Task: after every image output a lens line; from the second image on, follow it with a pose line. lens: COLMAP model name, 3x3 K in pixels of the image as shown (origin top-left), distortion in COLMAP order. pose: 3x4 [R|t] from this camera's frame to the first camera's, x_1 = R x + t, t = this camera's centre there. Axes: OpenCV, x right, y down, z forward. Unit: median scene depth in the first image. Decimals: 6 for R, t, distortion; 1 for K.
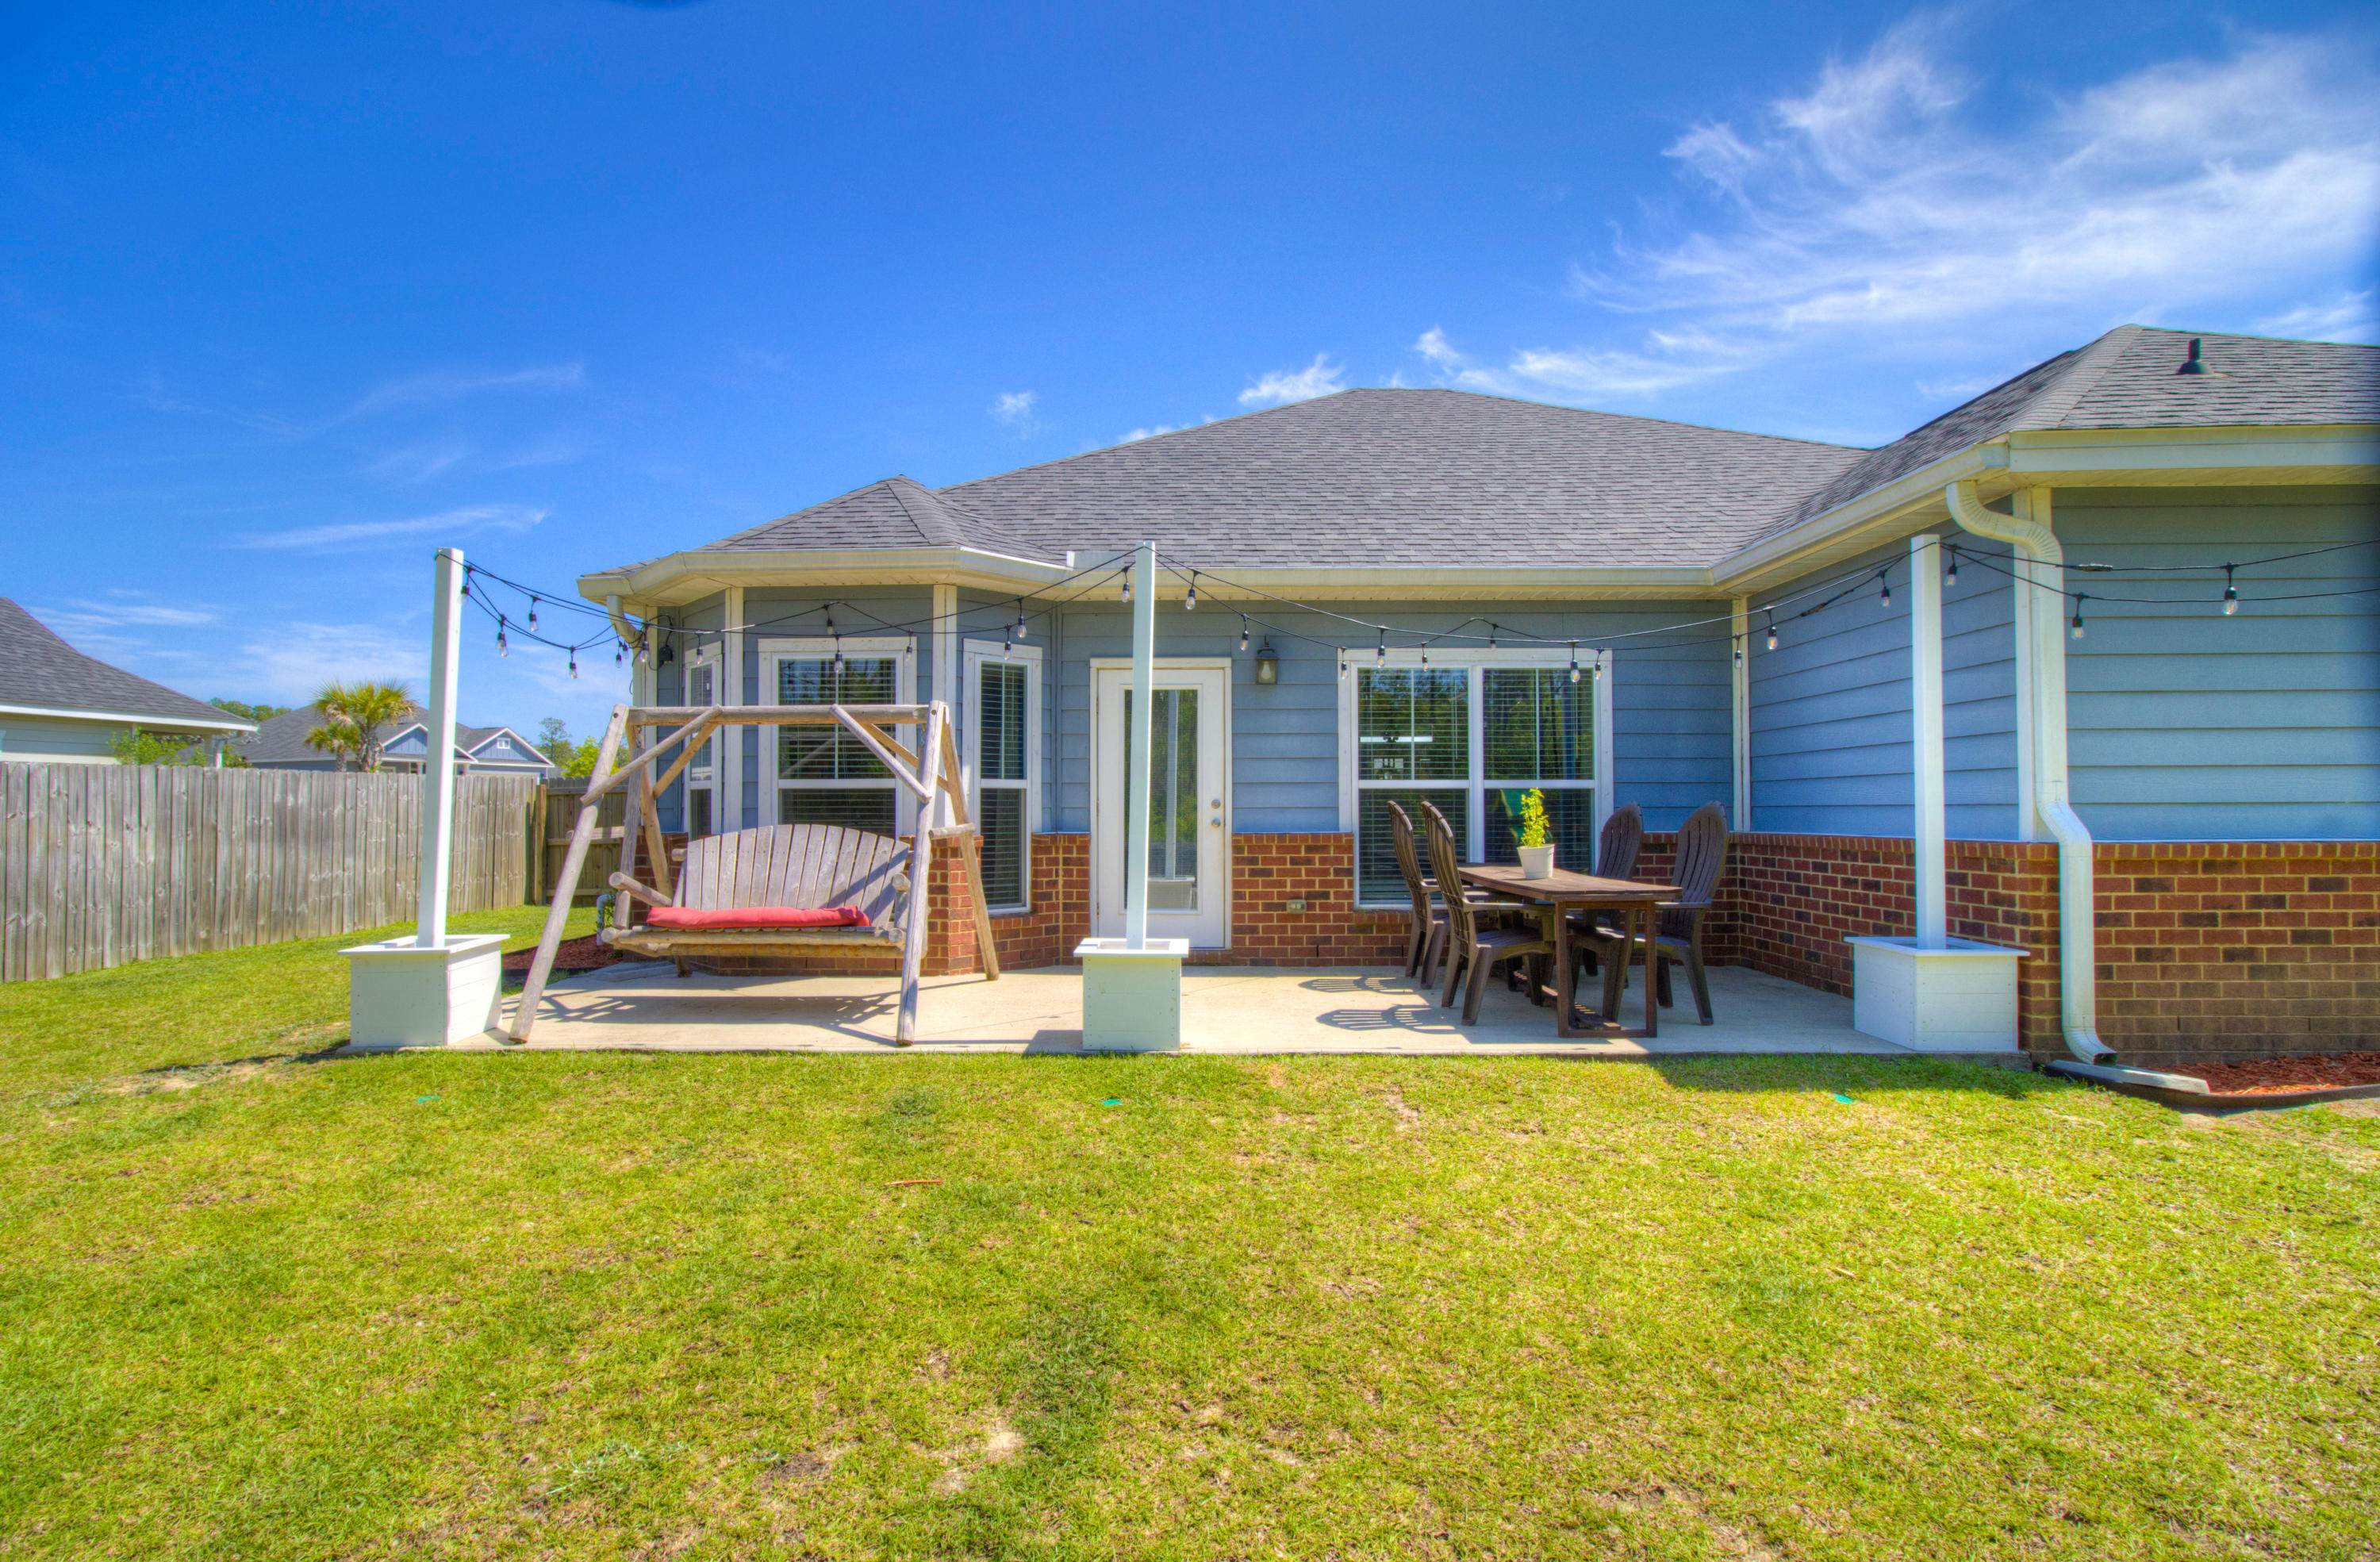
lens RADIAL K [[1088.6, 0, 1190.0], [0, 1088.6, 781.0], [0, 0, 1]] dist [-0.011435, 0.006082]
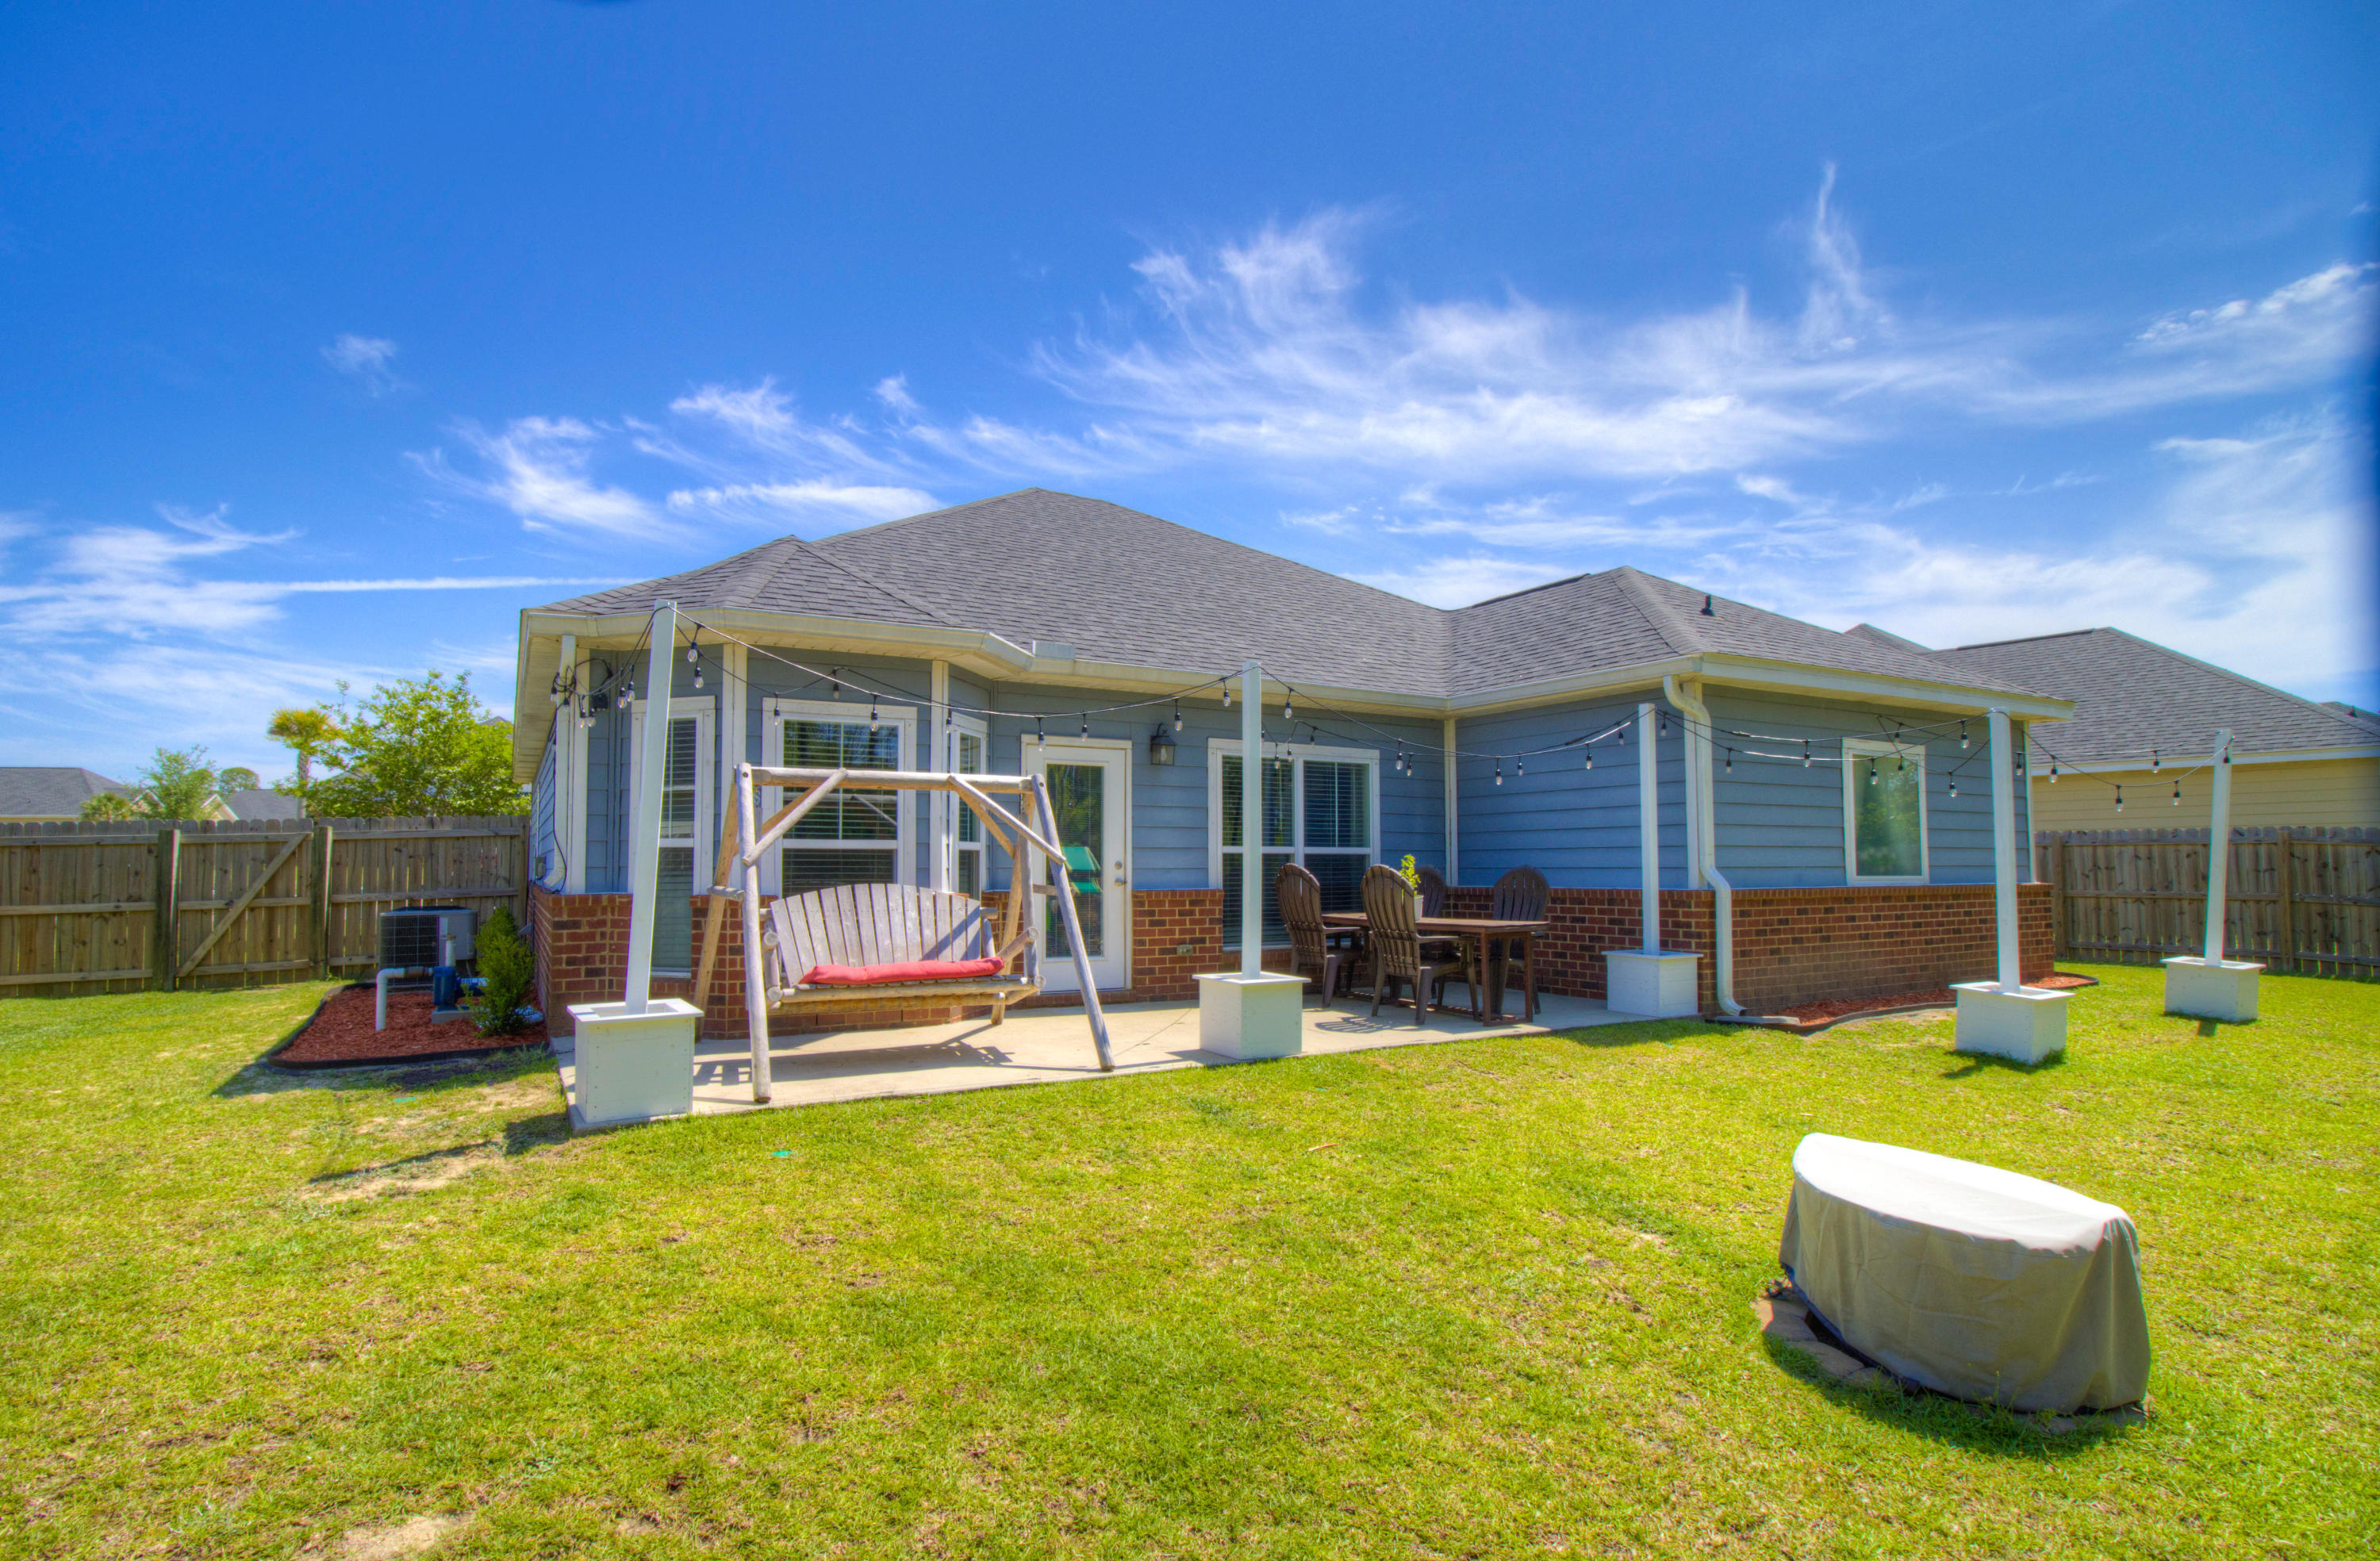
lens RADIAL K [[1110.4, 0, 1185.6], [0, 1110.4, 858.5], [0, 0, 1]] dist [0.032109, -0.000034]
pose [[0.862286, 0.004673, 0.506399, -0.526593], [-0.013493, 0.999814, 0.013749, -0.003673], [-0.506241, -0.018689, 0.862189, -0.062578]]
